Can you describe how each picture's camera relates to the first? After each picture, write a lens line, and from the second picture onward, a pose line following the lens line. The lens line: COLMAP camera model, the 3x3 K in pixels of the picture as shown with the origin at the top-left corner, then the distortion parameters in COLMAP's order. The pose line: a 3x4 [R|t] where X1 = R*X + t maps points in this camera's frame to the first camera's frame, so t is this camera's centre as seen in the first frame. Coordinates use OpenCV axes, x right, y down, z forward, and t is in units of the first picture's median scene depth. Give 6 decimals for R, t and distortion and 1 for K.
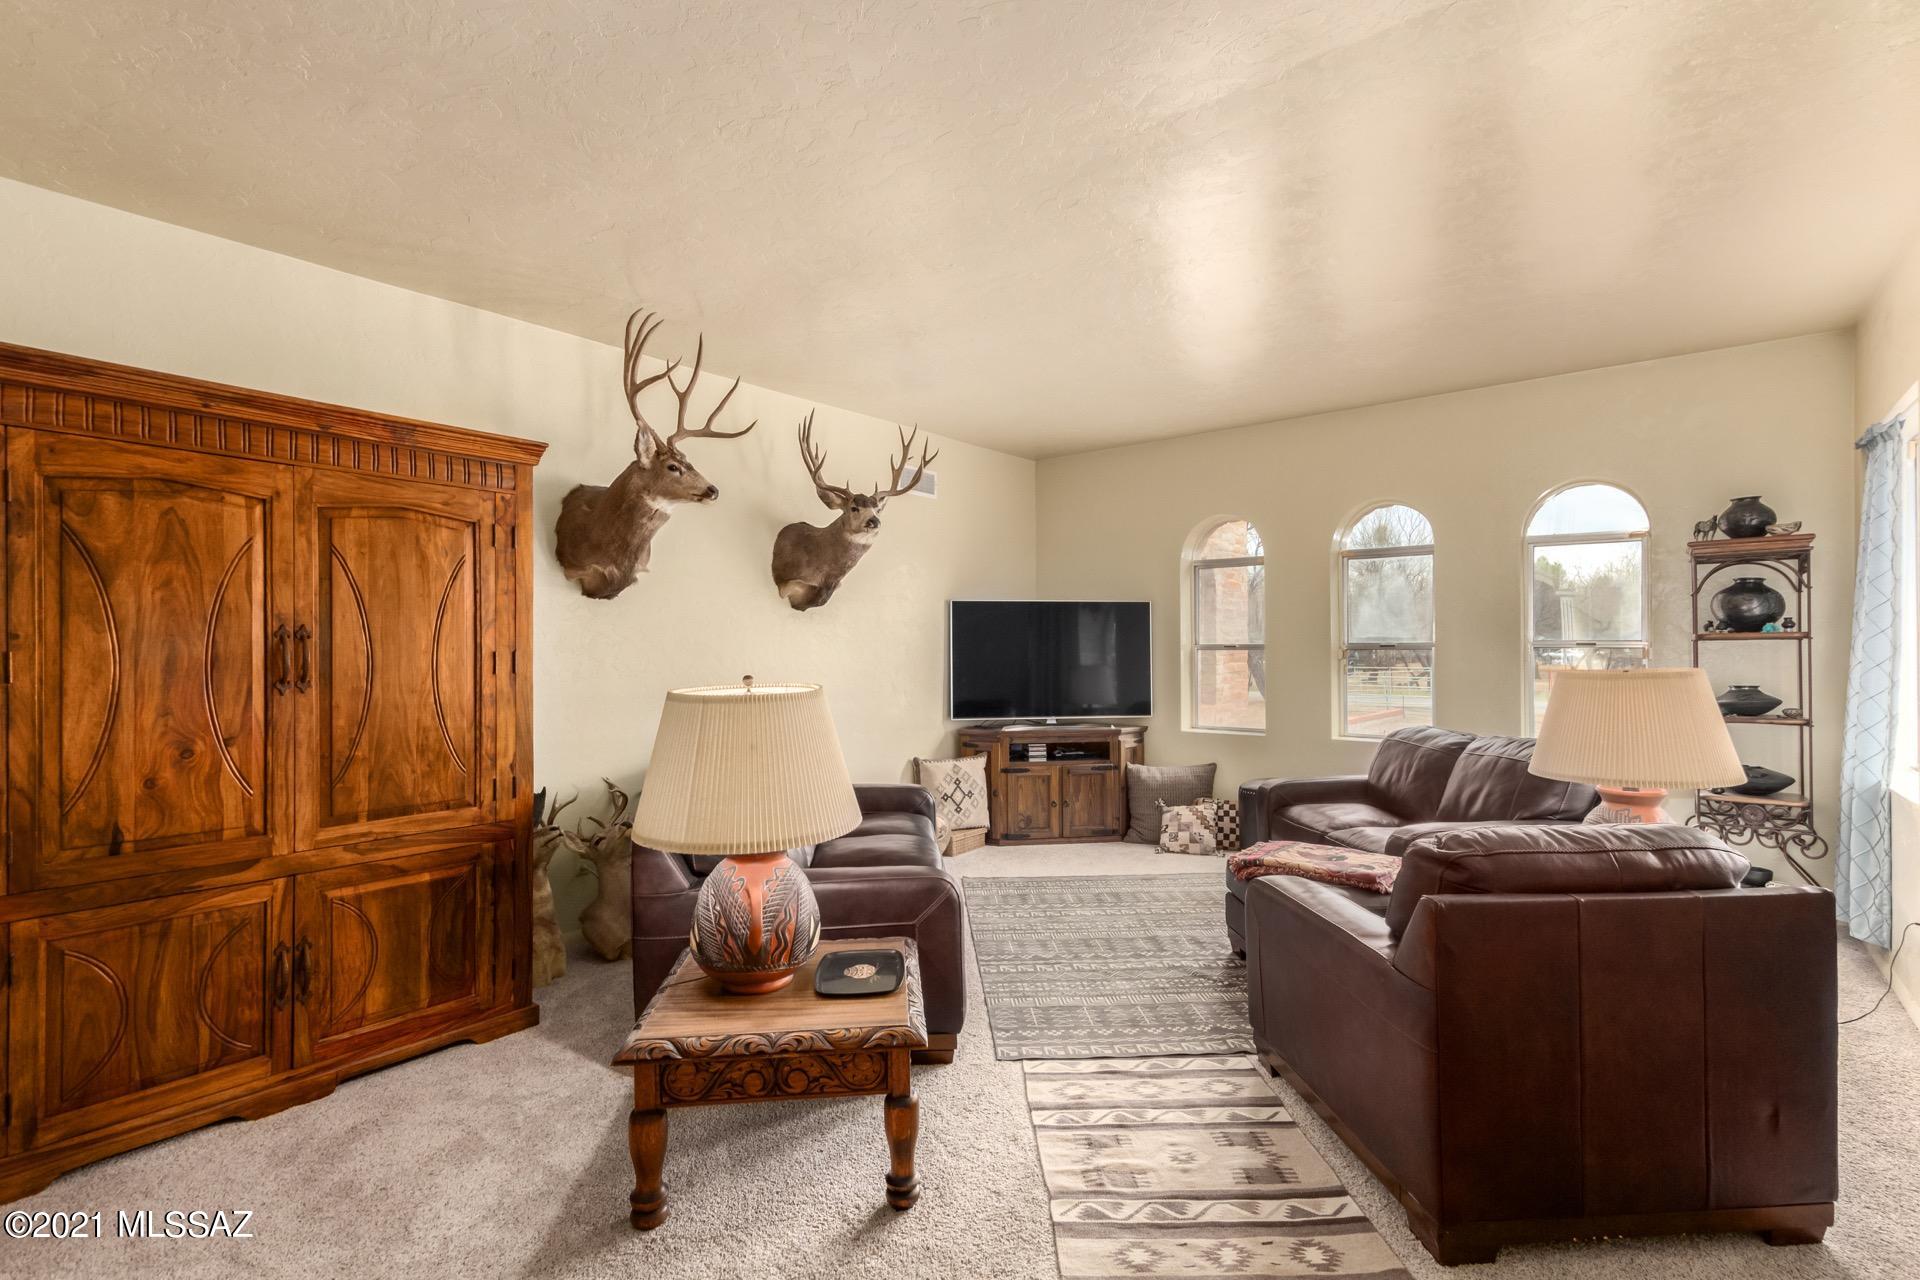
lens RADIAL K [[878.3, 0, 960.0], [0, 878.3, 640.0], [0, 0, 1]] dist [0.002813, 0.000111]
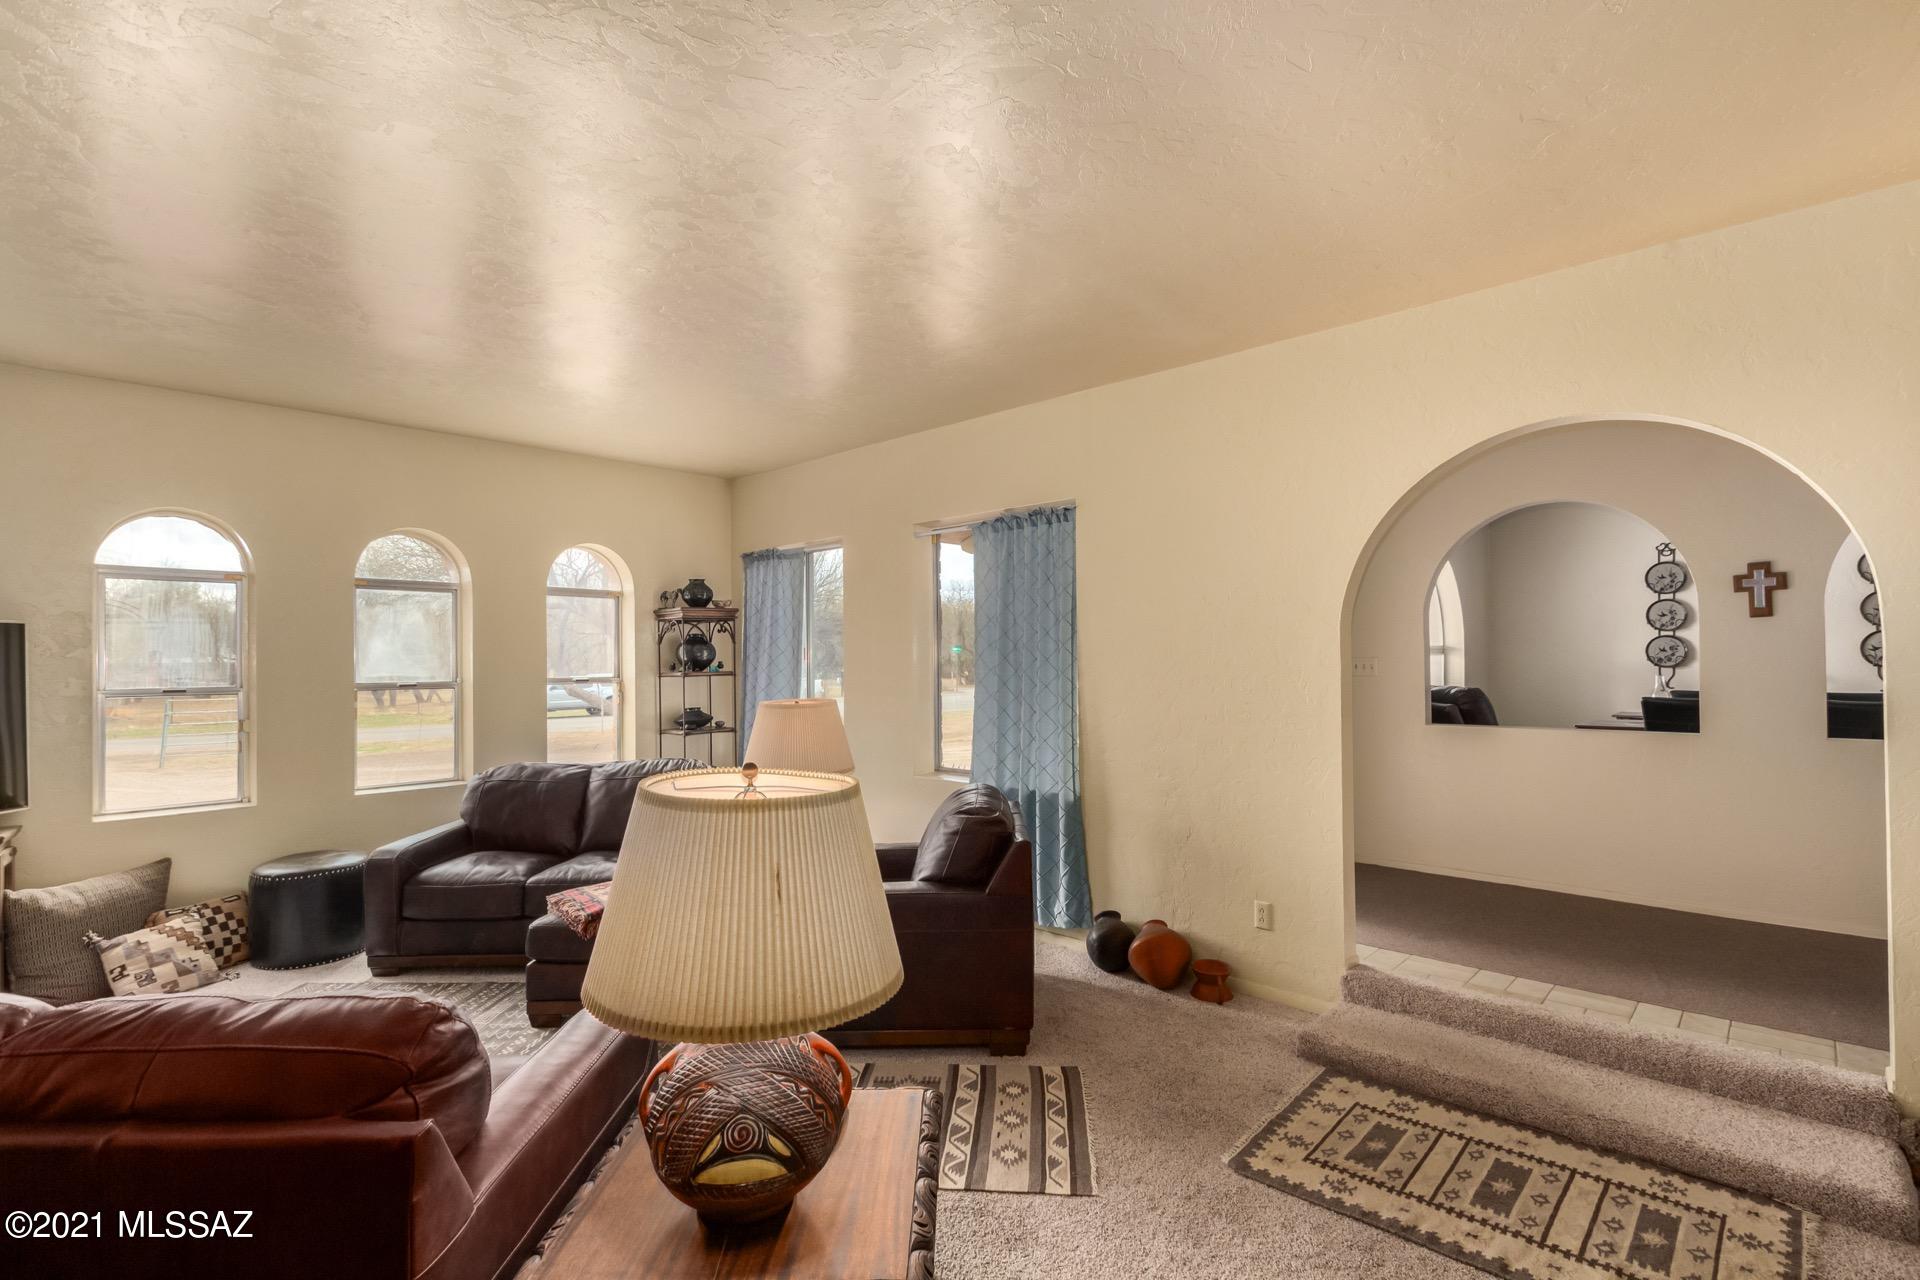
lens RADIAL K [[897.5, 0, 960.0], [0, 897.5, 640.0], [0, 0, 1]] dist [-0.000245, -0.000017]
pose [[0.072861, 0.025400, 0.997019, -1.057609], [-0.000052, 0.999676, -0.025464, -0.043639], [-0.997342, 0.001804, 0.072838, 0.867918]]
